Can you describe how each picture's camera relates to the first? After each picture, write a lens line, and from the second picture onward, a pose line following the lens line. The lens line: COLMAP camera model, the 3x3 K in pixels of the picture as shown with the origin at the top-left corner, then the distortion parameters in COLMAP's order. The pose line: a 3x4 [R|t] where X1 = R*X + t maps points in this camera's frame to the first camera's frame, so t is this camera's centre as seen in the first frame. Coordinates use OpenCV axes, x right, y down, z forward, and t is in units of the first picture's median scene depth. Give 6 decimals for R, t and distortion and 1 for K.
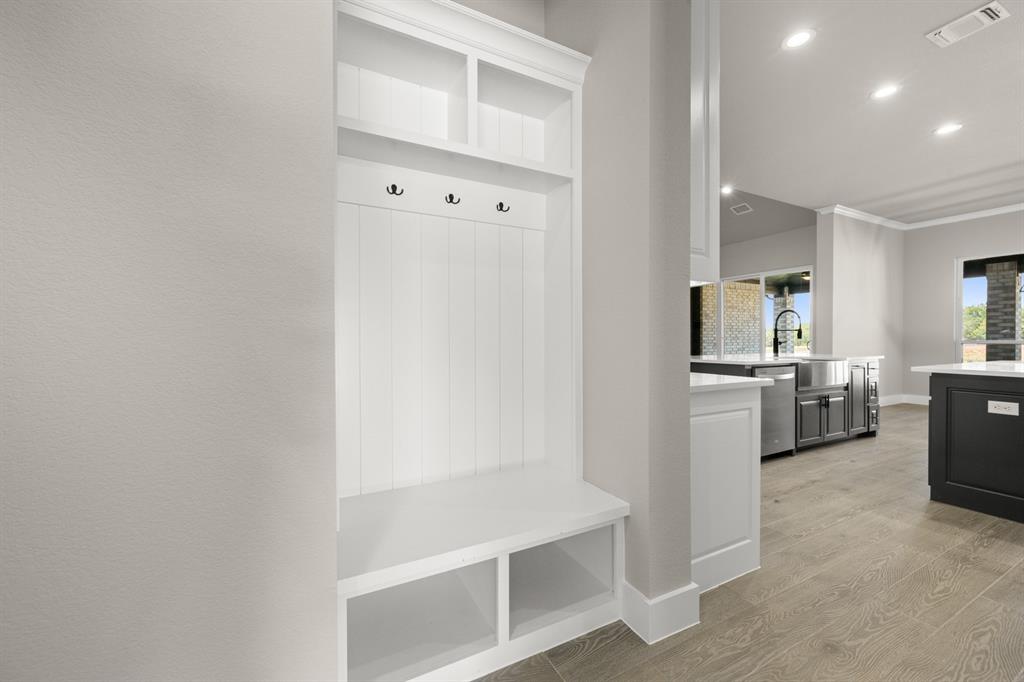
lens RADIAL K [[401.9, 0, 511.8], [0, 401.9, 343.2], [0, 0, 1]] dist [0.002996, -0.000266]
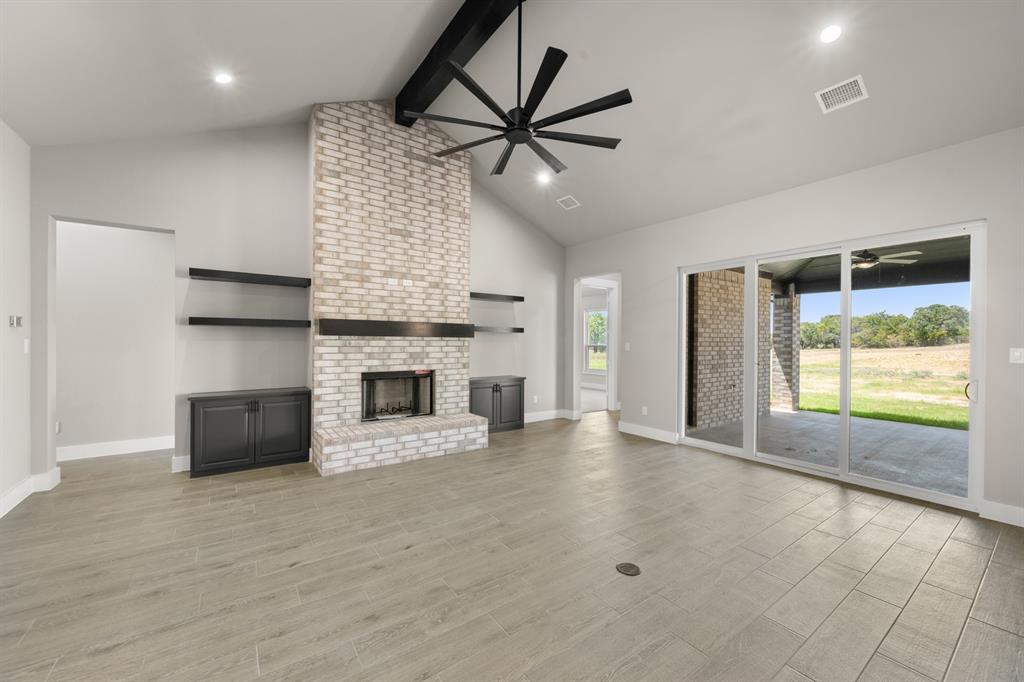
lens RADIAL K [[401.9, 0, 511.3], [0, 401.9, 341.5], [0, 0, 1]] dist [0.002996, -0.000266]
pose [[0.989557, 0.012388, 0.143608, 0.085642], [-0.011997, 0.999922, -0.003585, -0.029542], [-0.143641, 0.001824, 0.989628, 0.383672]]
